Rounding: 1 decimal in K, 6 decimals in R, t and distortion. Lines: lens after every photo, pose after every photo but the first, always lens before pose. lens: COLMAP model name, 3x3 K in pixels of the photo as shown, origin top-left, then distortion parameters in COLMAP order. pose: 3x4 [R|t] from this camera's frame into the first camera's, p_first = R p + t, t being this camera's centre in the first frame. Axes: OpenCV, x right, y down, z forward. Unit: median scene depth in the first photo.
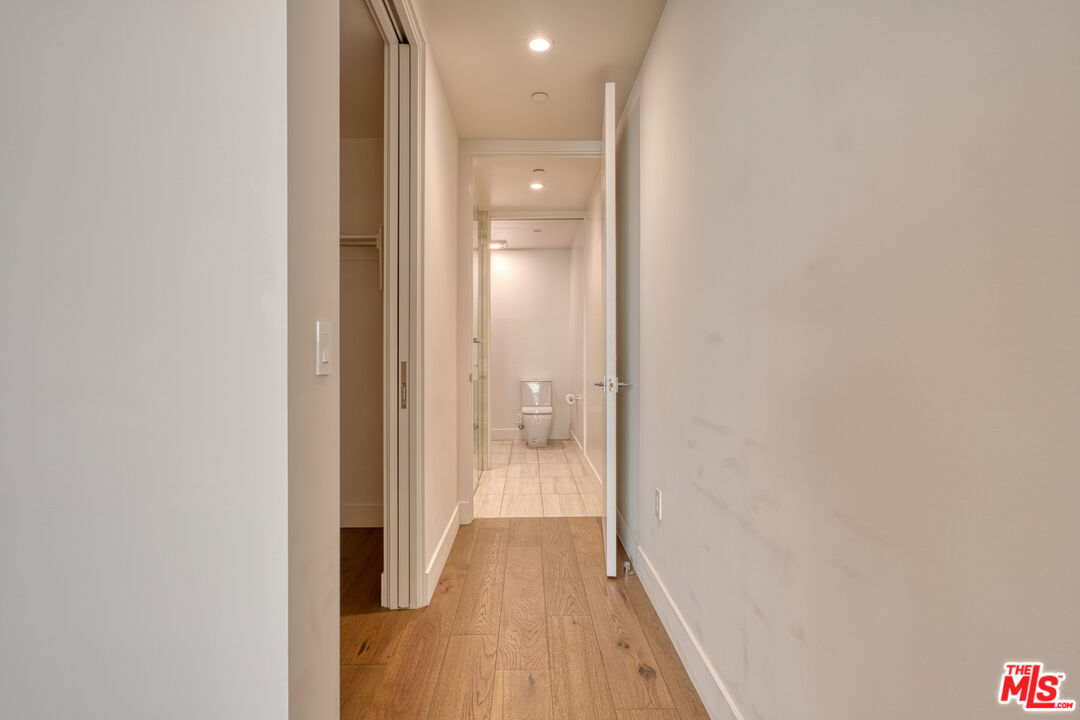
lens RADIAL K [[528.3, 0, 539.8], [0, 528.3, 358.3], [0, 0, 1]] dist [0.005626, 0.002882]
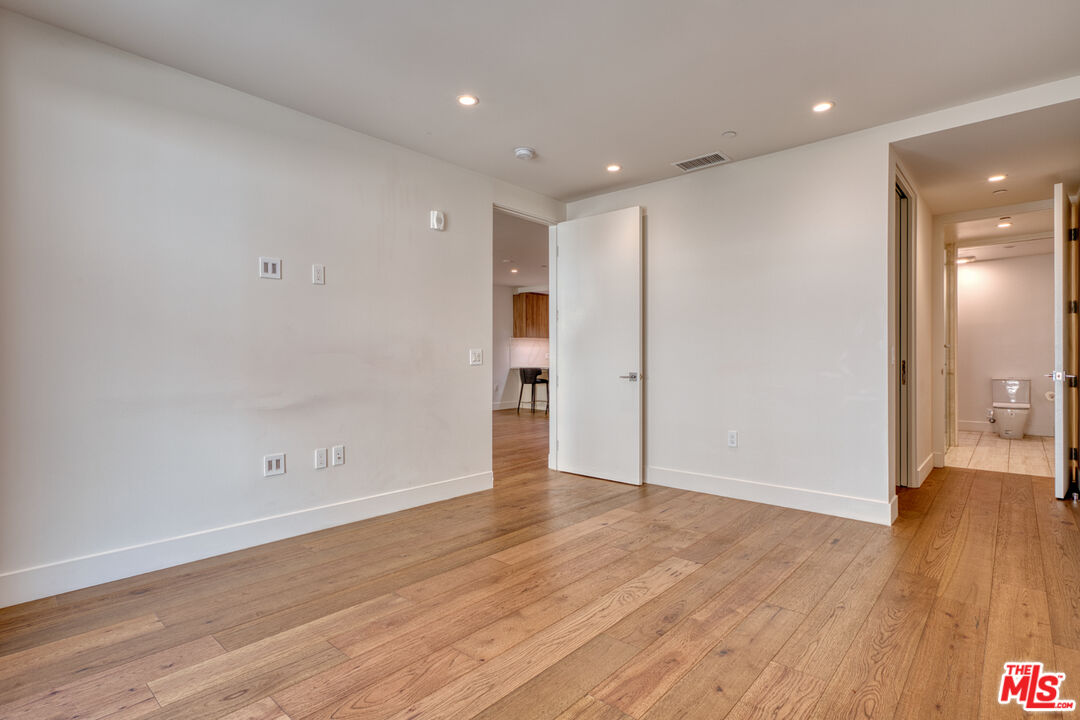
lens RADIAL K [[528.3, 0, 541.7], [0, 528.3, 356.0], [0, 0, 1]] dist [0.005626, 0.002882]
pose [[0.730344, -0.001064, -0.683079, 0.047146], [-0.001369, 0.999994, -0.003022, -0.001380], [0.683078, 0.003142, 0.730339, -0.604552]]
